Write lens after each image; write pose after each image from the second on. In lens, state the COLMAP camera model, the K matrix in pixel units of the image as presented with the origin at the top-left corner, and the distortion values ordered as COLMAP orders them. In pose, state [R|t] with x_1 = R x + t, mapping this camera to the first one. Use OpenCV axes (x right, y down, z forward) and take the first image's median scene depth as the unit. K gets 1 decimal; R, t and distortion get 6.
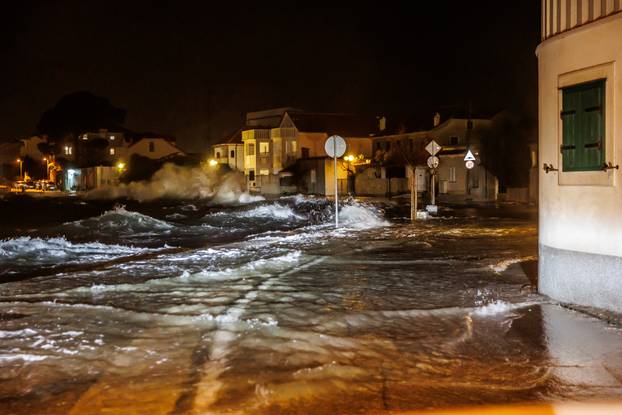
lens RADIAL K [[1017.7, 0, 315.2], [0, 1017.7, 208.1], [0, 0, 1]] dist [0.069121, 0.000000]
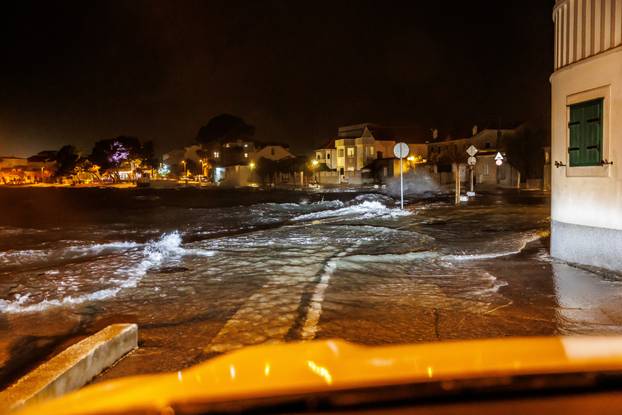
lens RADIAL K [[1017.7, 0, 310.0], [0, 1017.7, 208.0], [0, 0, 1]] dist [0.069121, 0.000000]
pose [[0.990148, -0.001020, -0.140022, 0.091238], [0.003901, 0.999786, 0.020305, -0.009850], [0.139971, -0.020651, 0.989940, -0.410074]]
